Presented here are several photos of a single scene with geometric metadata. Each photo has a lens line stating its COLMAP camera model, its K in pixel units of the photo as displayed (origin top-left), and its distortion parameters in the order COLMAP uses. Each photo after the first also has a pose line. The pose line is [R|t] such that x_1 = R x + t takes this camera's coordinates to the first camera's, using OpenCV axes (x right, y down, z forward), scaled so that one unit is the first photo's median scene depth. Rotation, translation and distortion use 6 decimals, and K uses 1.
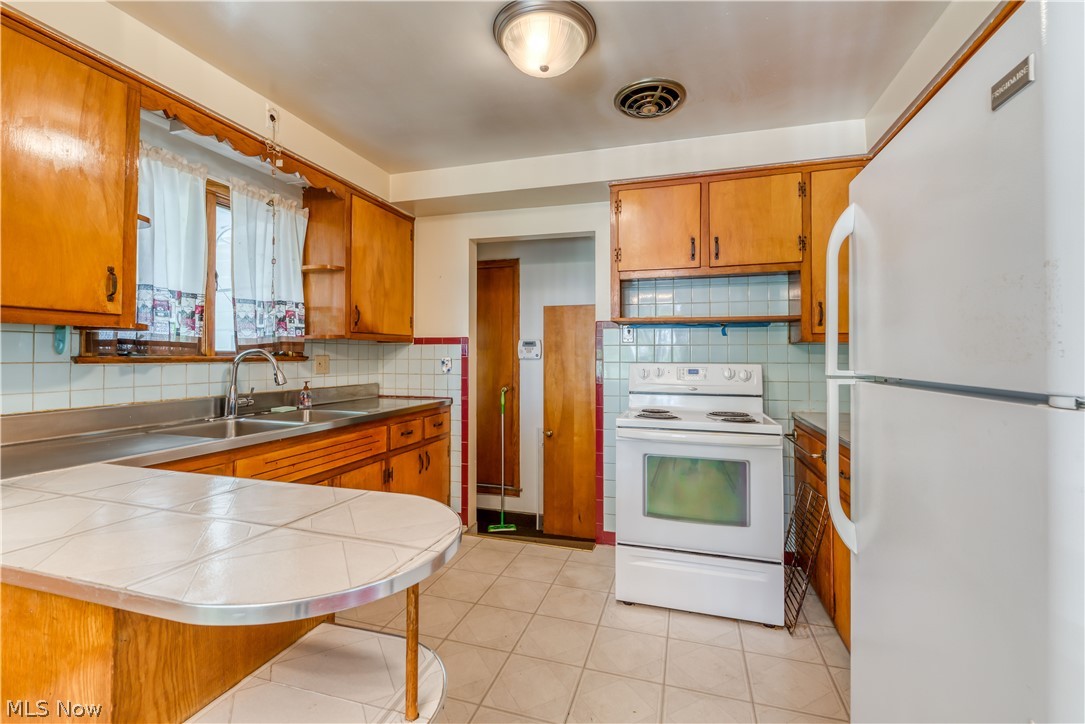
lens RADIAL K [[469.8, 0, 546.5], [0, 469.8, 346.4], [0, 0, 1]] dist [0.012947, -0.009429]
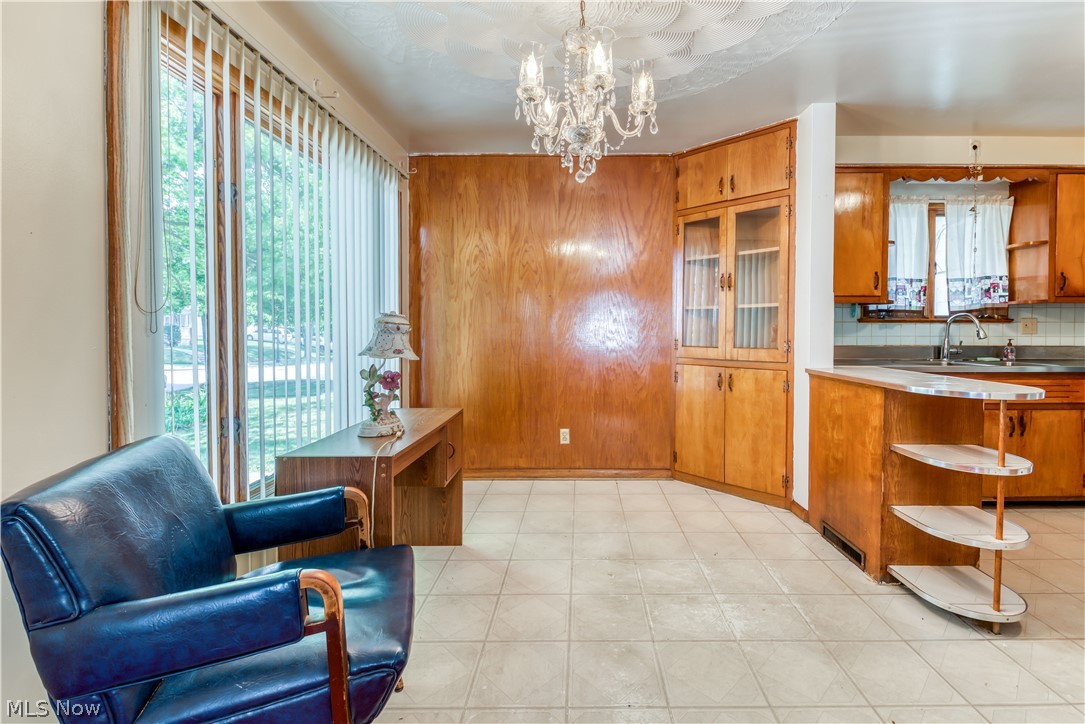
lens RADIAL K [[477.1, 0, 580.9], [0, 477.1, 340.5], [0, 0, 1]] dist [0.014316, -0.010975]
pose [[0.289210, 0.020321, -0.957050, 0.381767], [0.019267, 0.999449, 0.027044, 0.023263], [0.957072, -0.026261, 0.288659, -0.456802]]
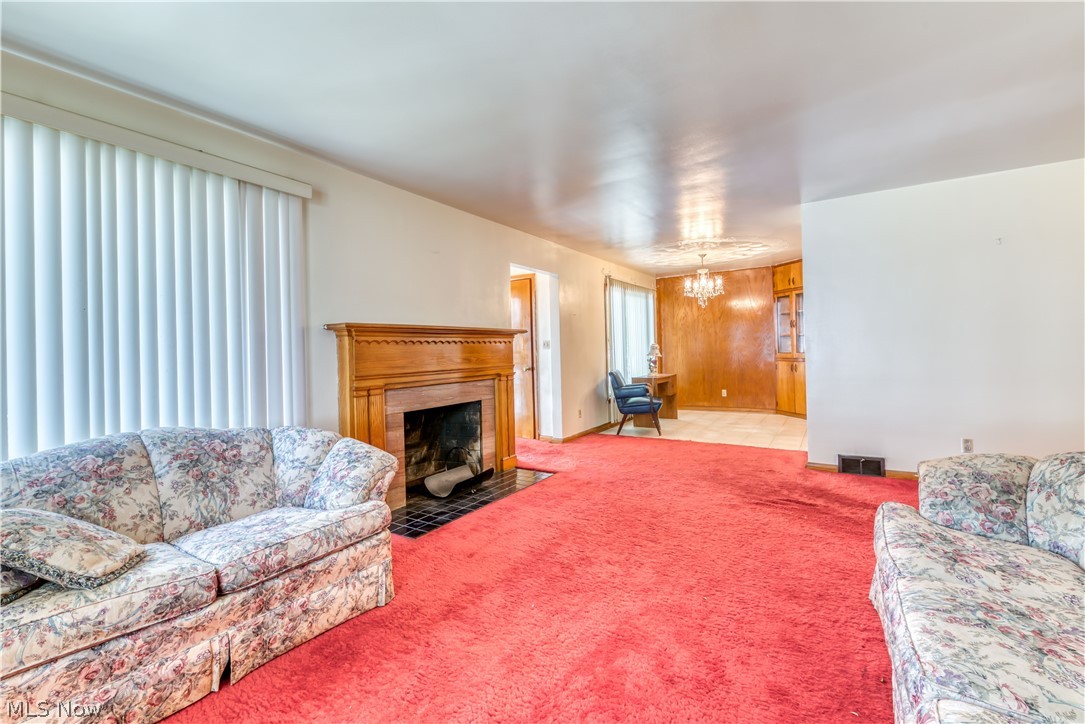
lens RADIAL K [[469.8, 0, 546.5], [0, 469.8, 346.4], [0, 0, 1]] dist [0.012947, -0.009429]
pose [[-0.258465, -0.004348, -0.966011, 2.316860], [0.042357, 0.998977, -0.015829, 0.027458], [0.965092, -0.045009, -0.258017, -0.428489]]
